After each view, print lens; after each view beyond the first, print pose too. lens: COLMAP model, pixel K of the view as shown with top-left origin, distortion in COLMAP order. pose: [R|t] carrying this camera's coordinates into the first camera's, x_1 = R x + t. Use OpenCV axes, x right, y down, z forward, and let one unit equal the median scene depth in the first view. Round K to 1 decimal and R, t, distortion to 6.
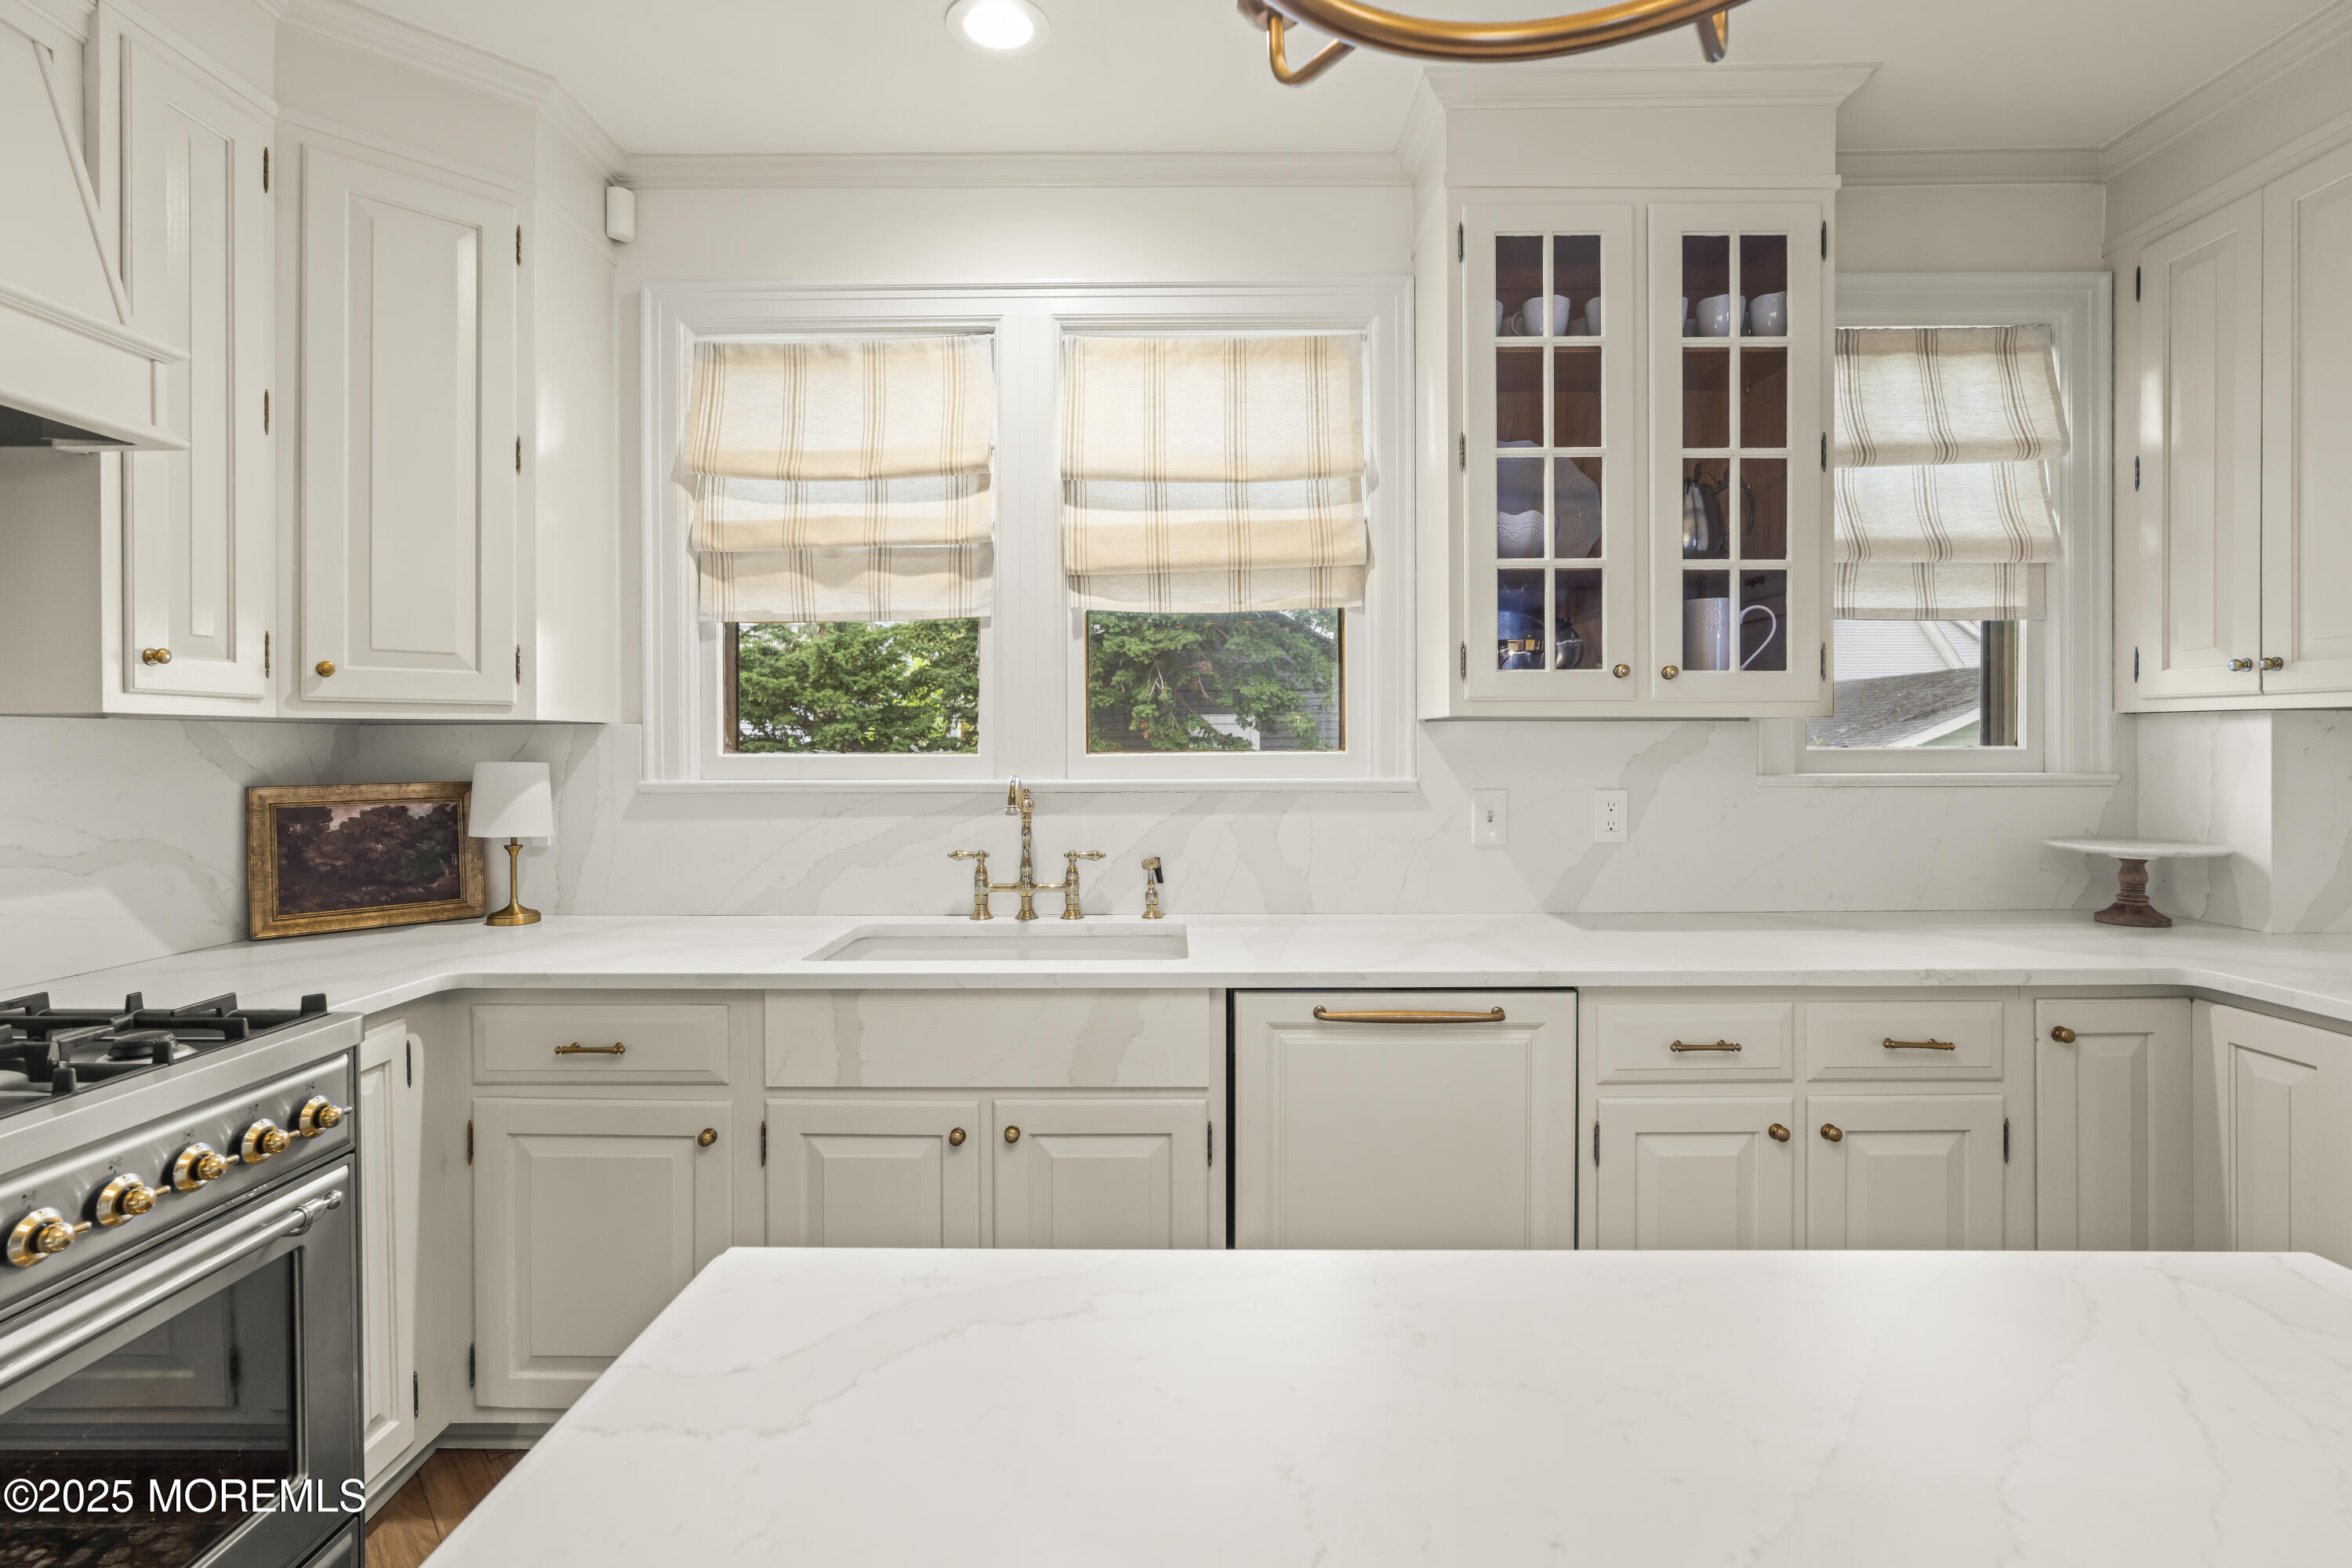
lens RADIAL K [[1070.1, 0, 1164.5], [0, 1070.1, 740.5], [0, 0, 1]] dist [-0.013409, 0.006328]
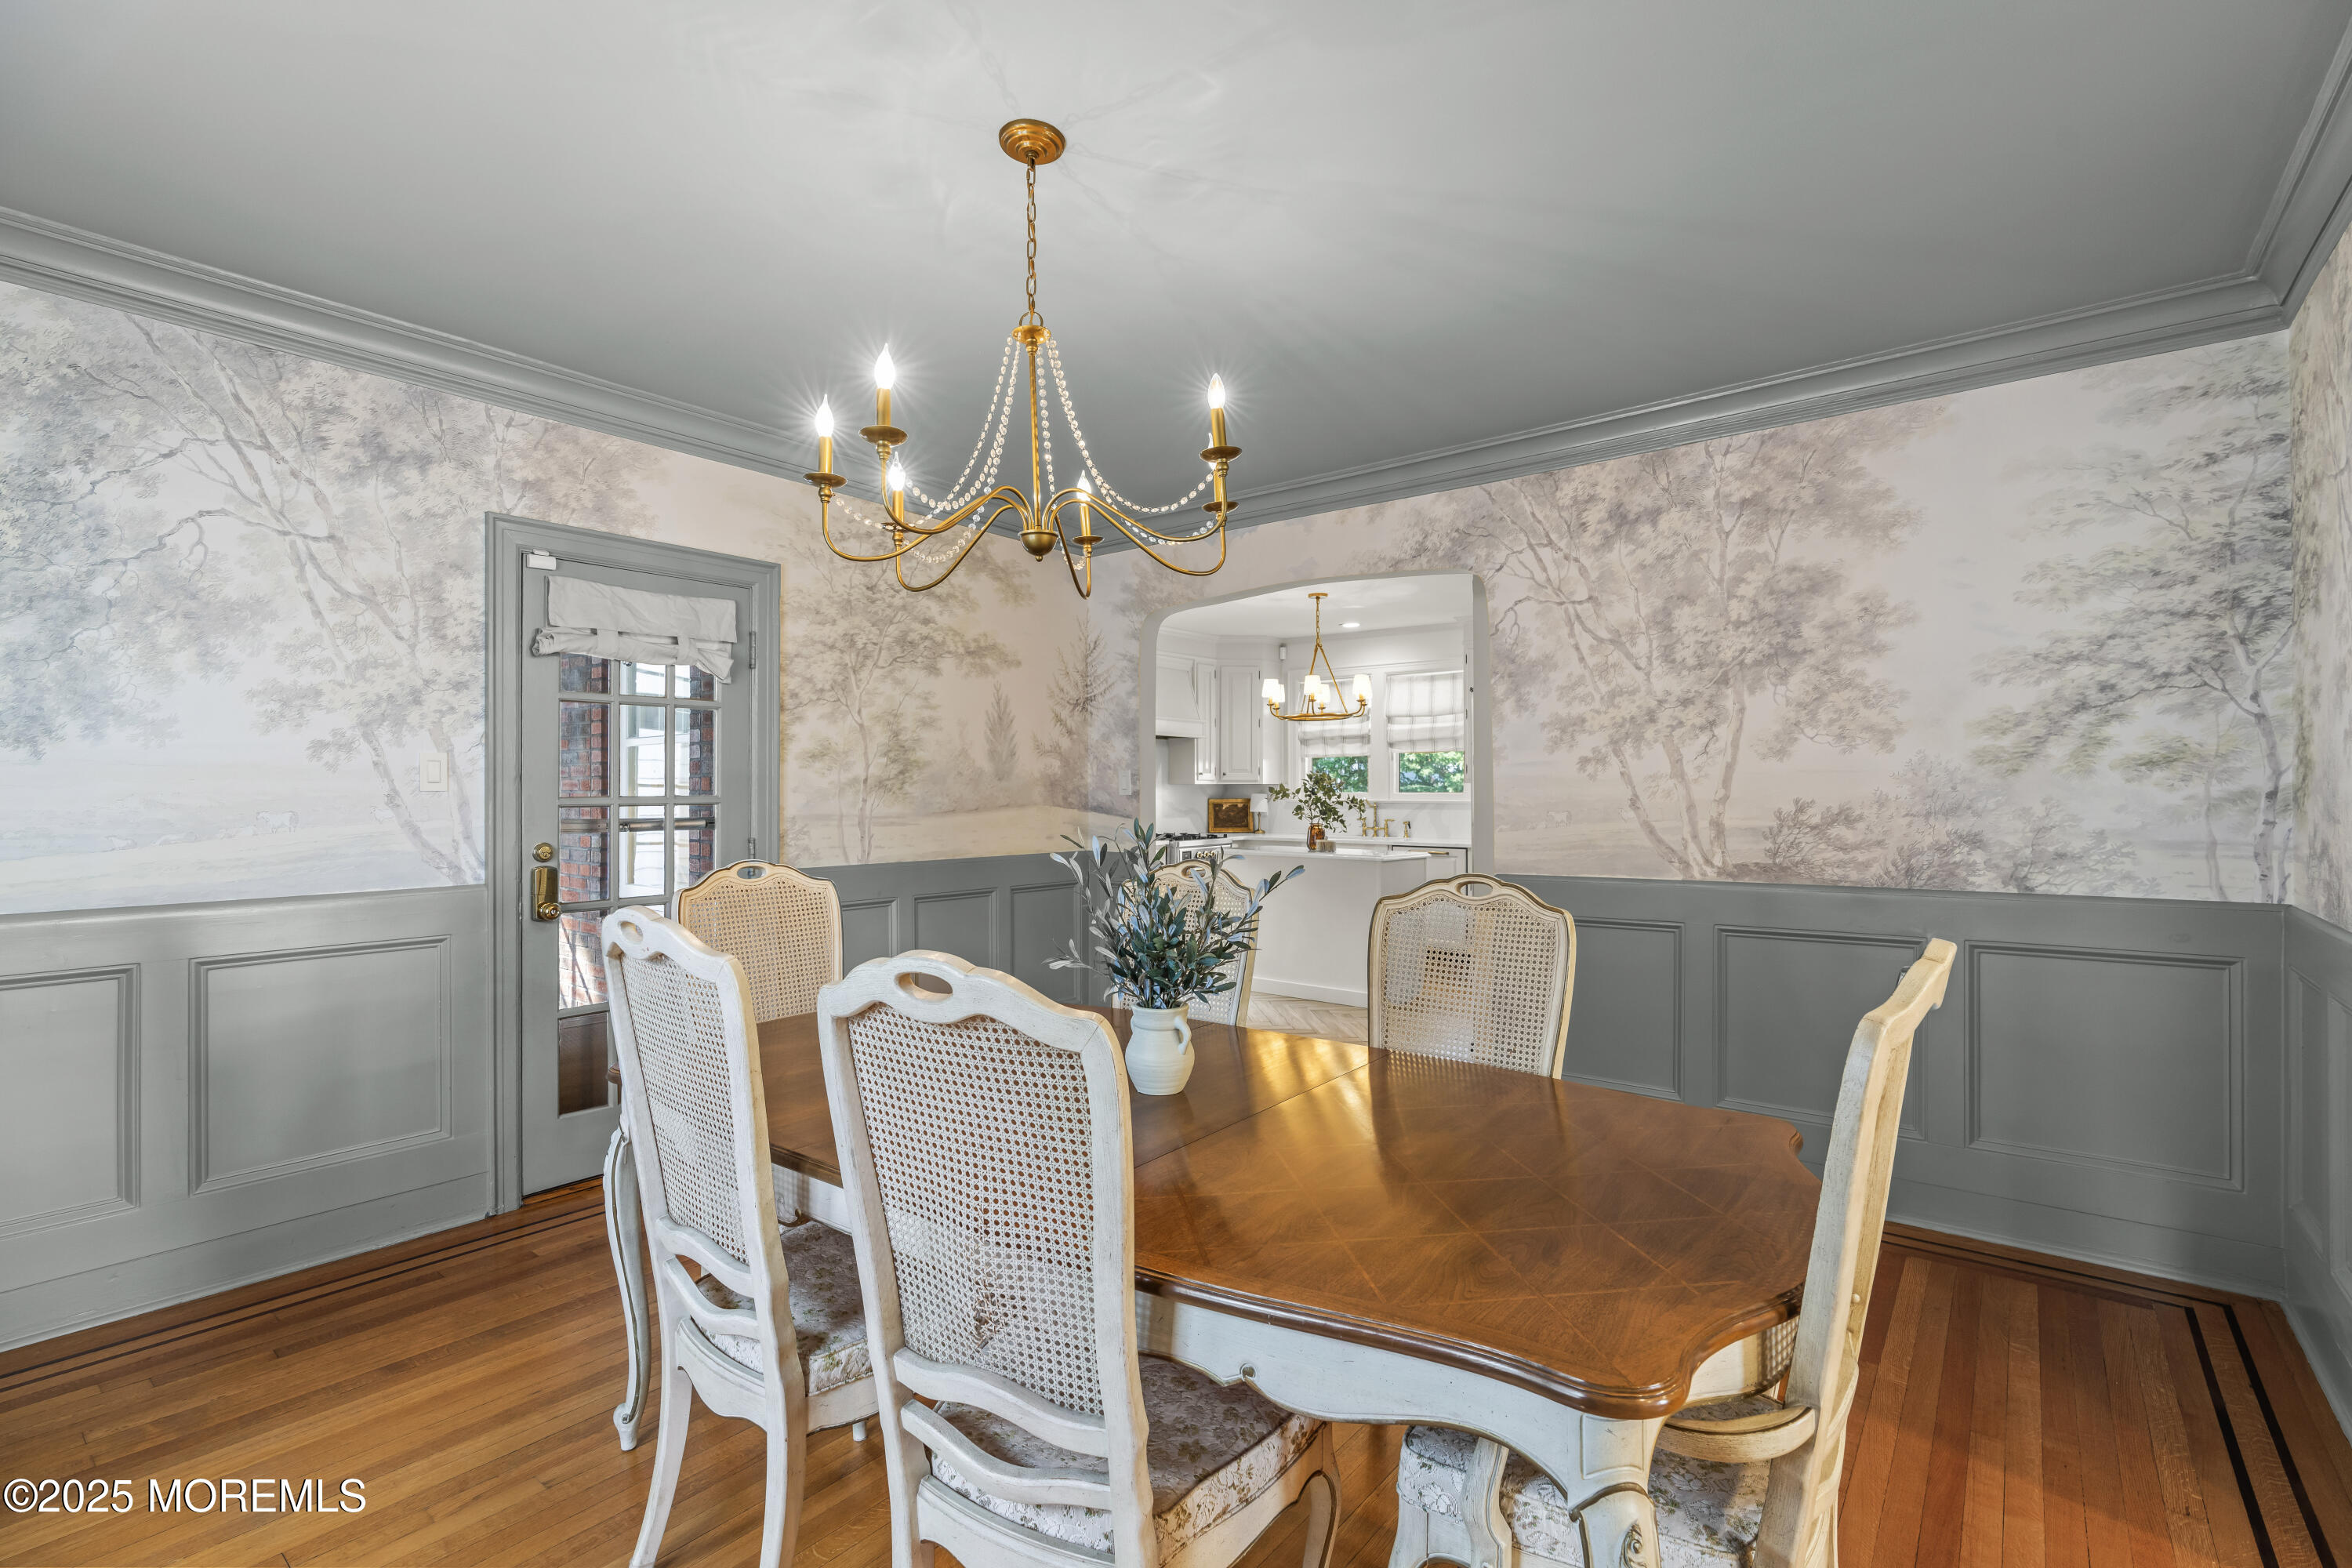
lens RADIAL K [[1070.1, 0, 1179.9], [0, 1070.1, 788.9], [0, 0, 1]] dist [-0.013409, 0.006328]
pose [[0.789710, 0.003833, -0.613469, 1.660491], [0.001884, 0.999961, 0.008673, -0.034430], [0.613478, -0.008005, 0.789671, -2.419658]]
